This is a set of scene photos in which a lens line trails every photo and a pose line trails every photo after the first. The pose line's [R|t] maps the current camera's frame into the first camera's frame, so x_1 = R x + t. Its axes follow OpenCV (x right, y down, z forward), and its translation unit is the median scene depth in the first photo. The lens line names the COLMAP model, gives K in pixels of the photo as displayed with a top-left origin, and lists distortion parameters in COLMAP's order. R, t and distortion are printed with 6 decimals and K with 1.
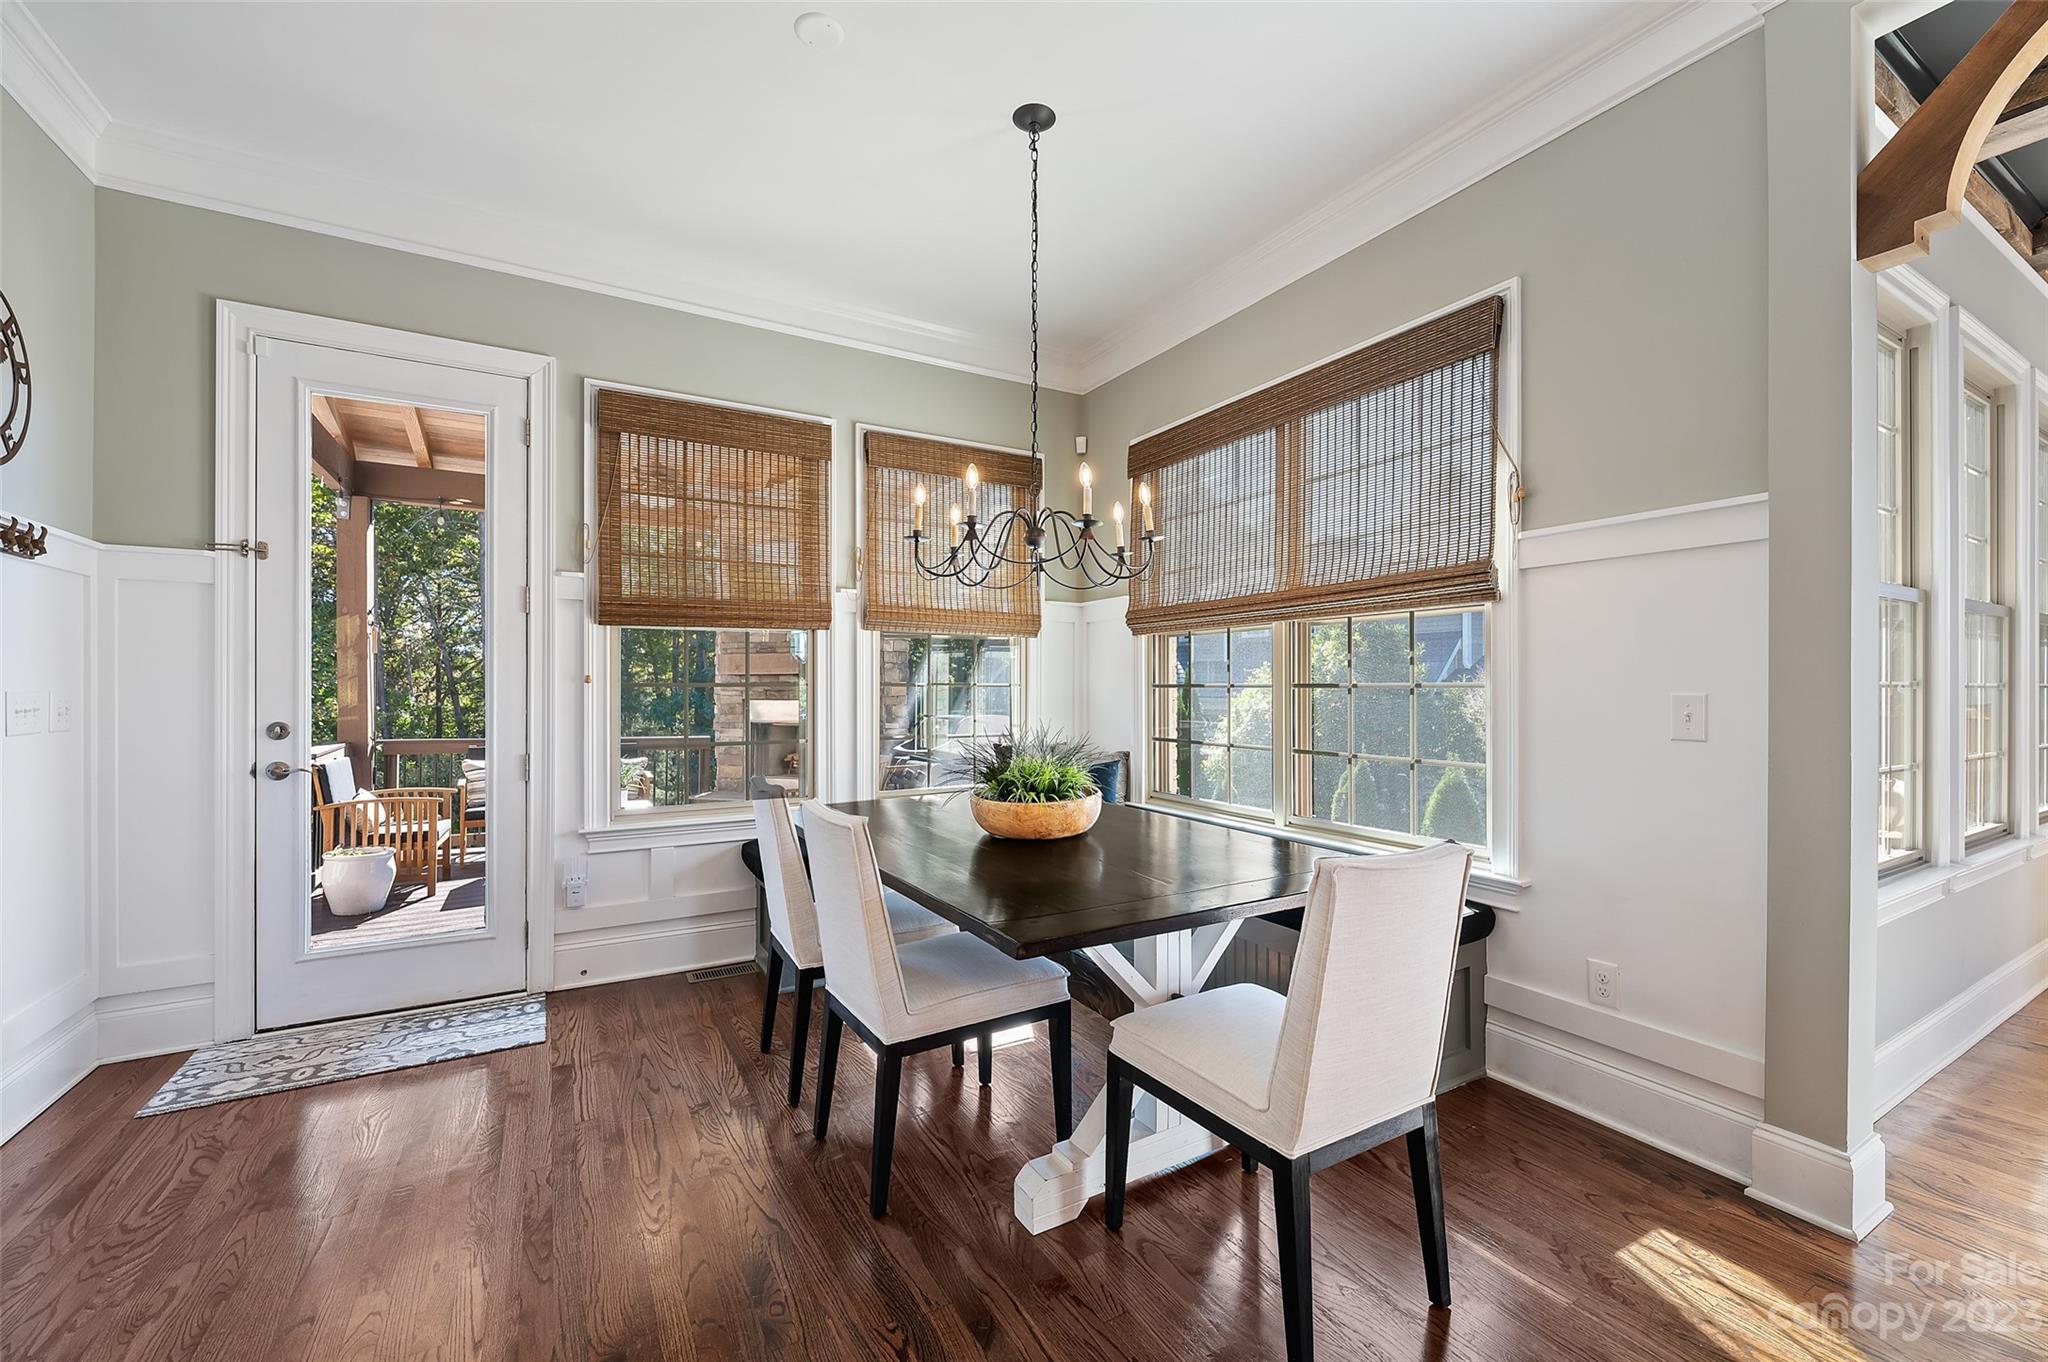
lens RADIAL K [[826.8, 0, 1040.6], [0, 826.8, 687.5], [0, 0, 1]] dist [-0.005545, 0.001087]
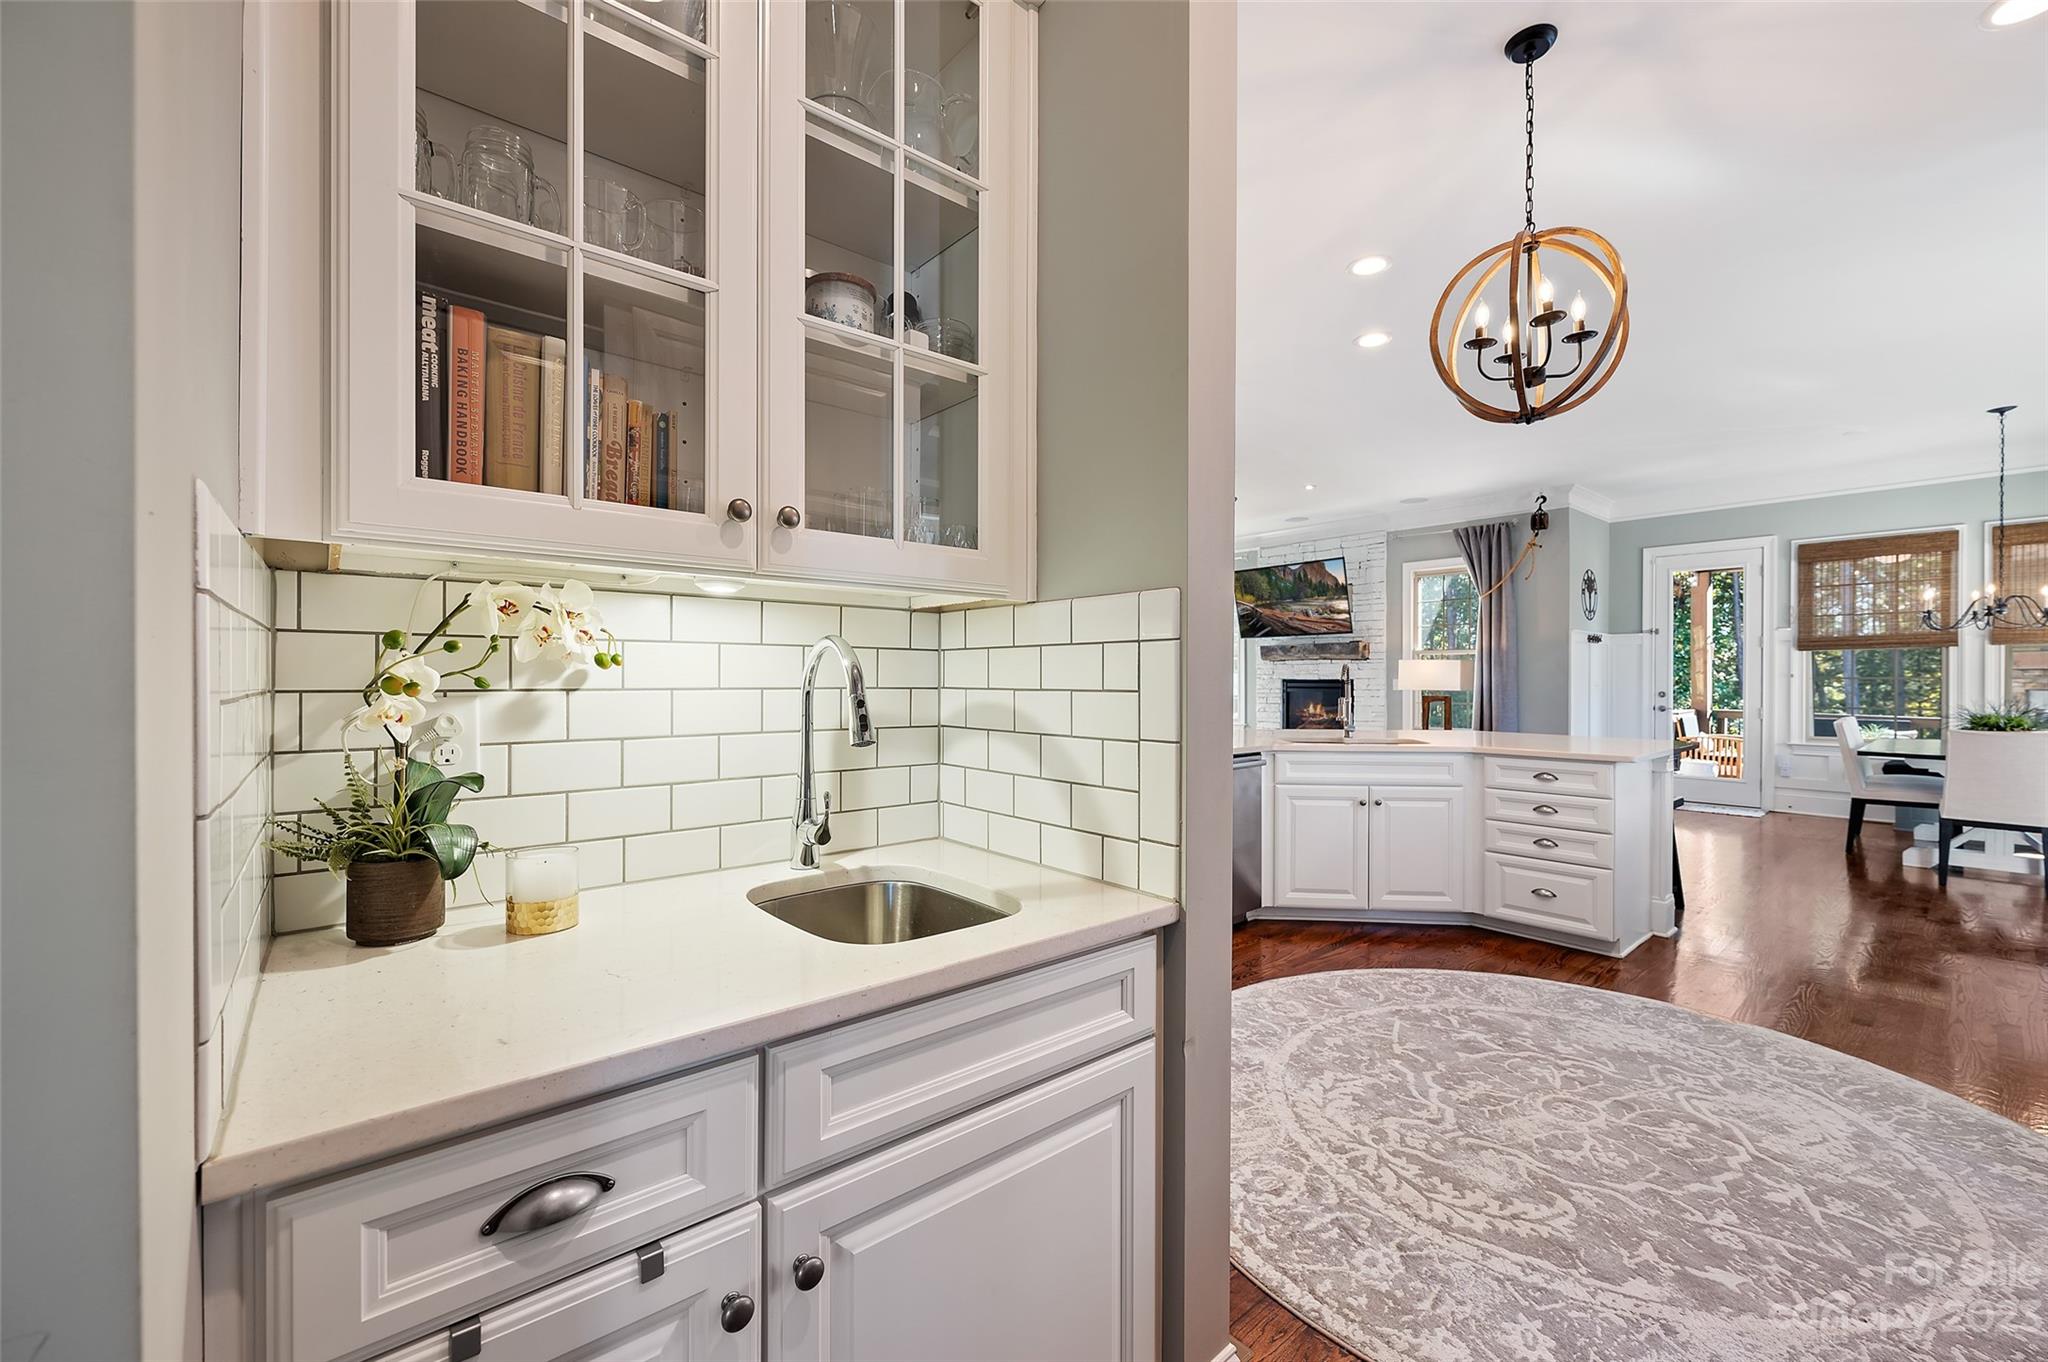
lens RADIAL K [[826.8, 0, 1007.6], [0, 826.8, 681.8], [0, 0, 1]] dist [-0.005545, 0.001087]
pose [[0.155414, 0.004696, -0.987838, 1.308767], [-0.001734, 0.999988, 0.004481, 0.000164], [0.987848, 0.001017, 0.155421, -1.428827]]
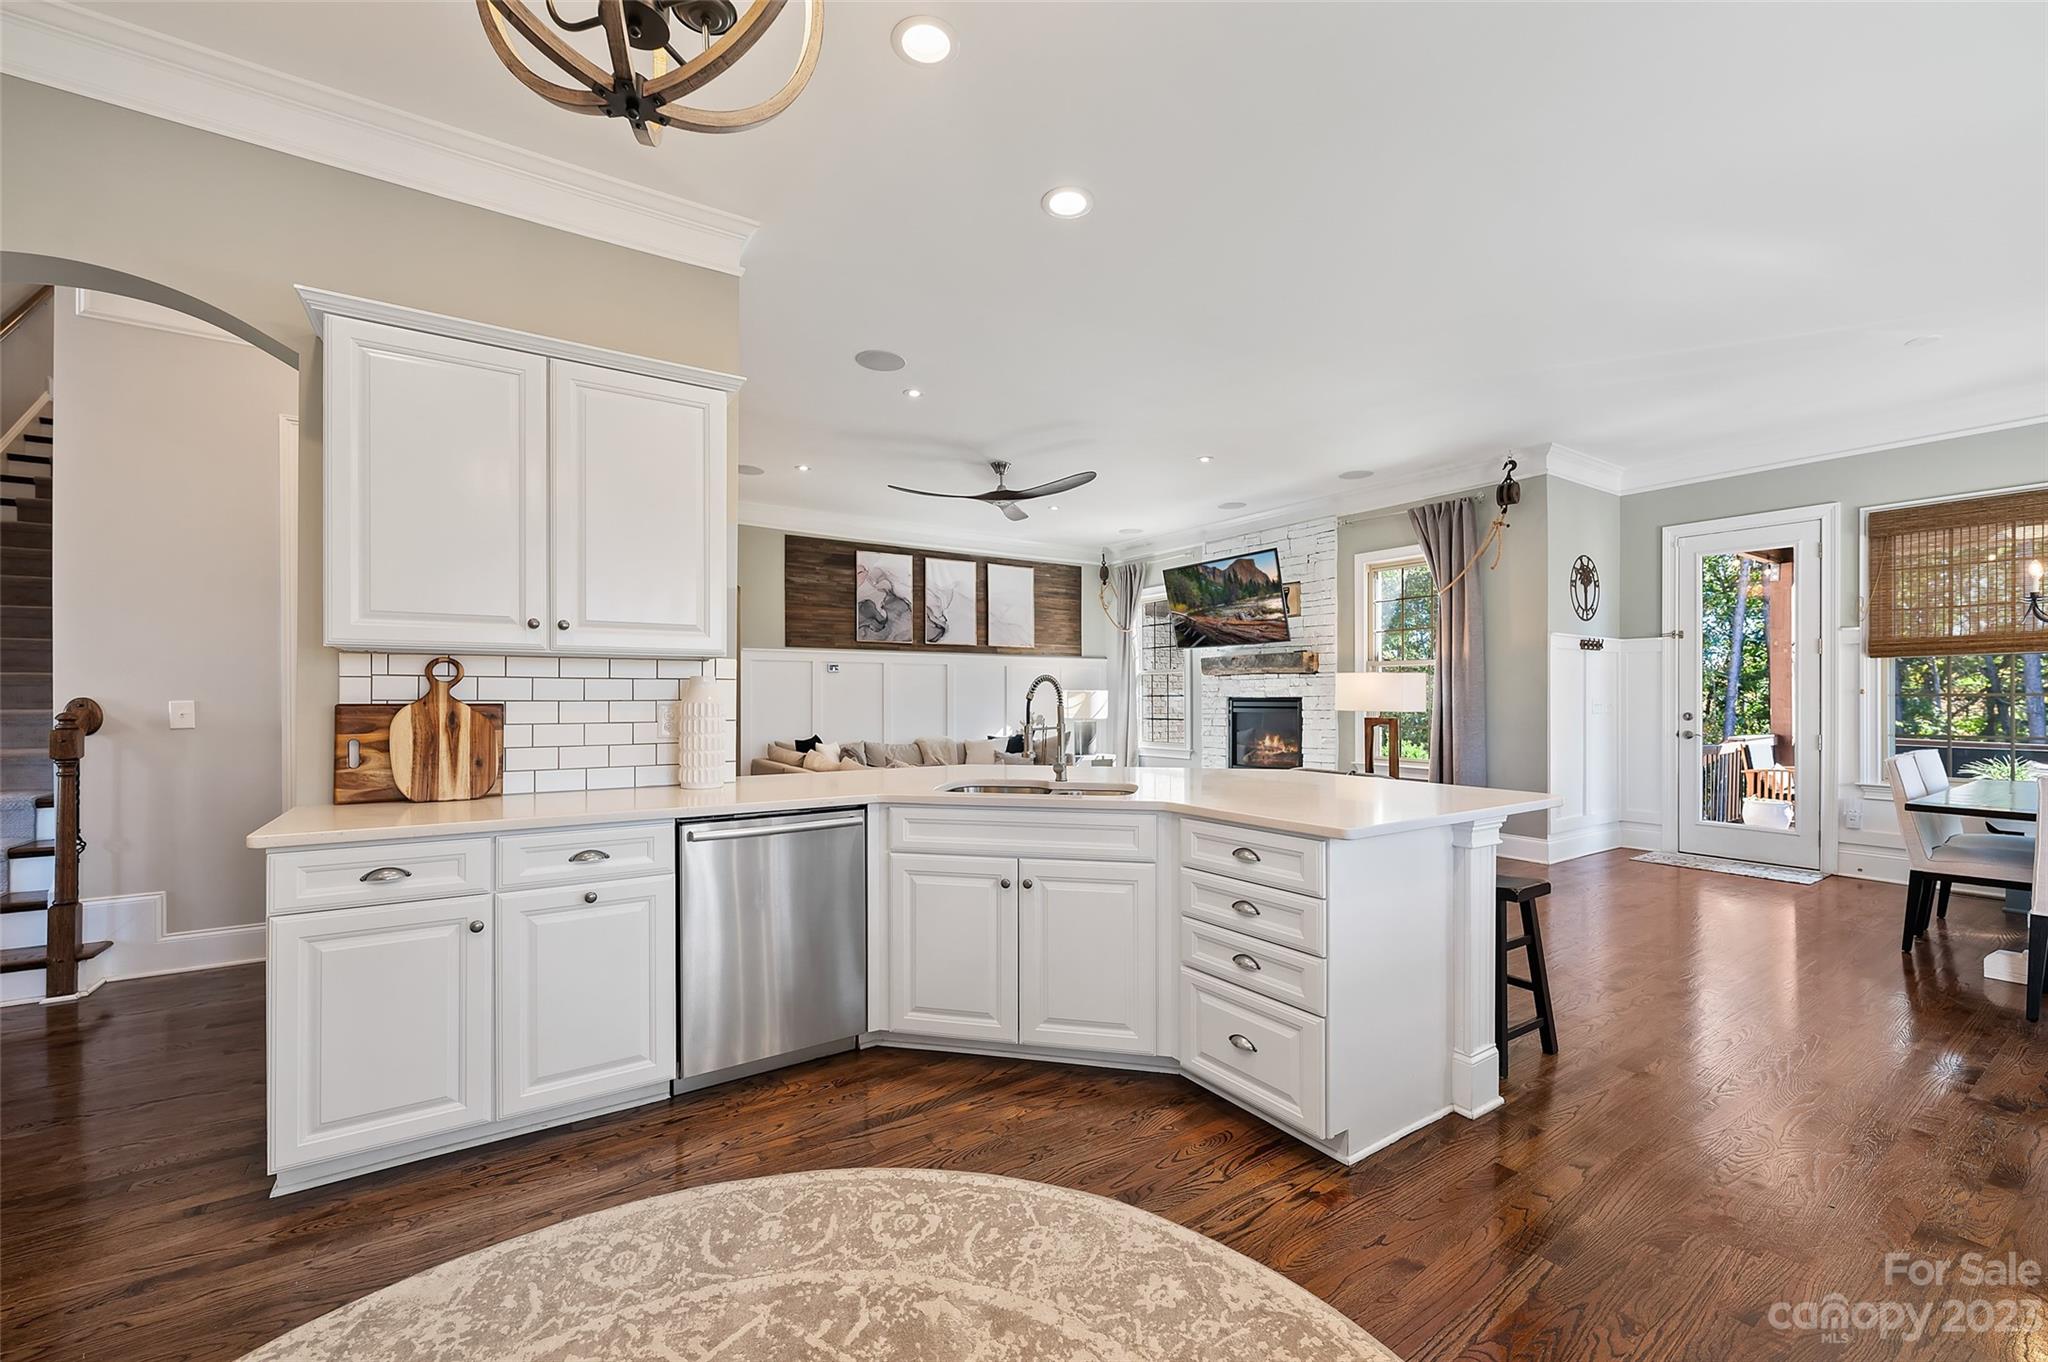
lens RADIAL K [[826.8, 0, 1016.7], [0, 826.8, 697.3], [0, 0, 1]] dist [-0.005545, 0.001087]
pose [[0.048051, 0.000571, -0.998845, 0.997078], [0.000059, 1.000000, 0.000575, 0.000251], [0.998845, -0.000087, 0.048051, -0.752012]]
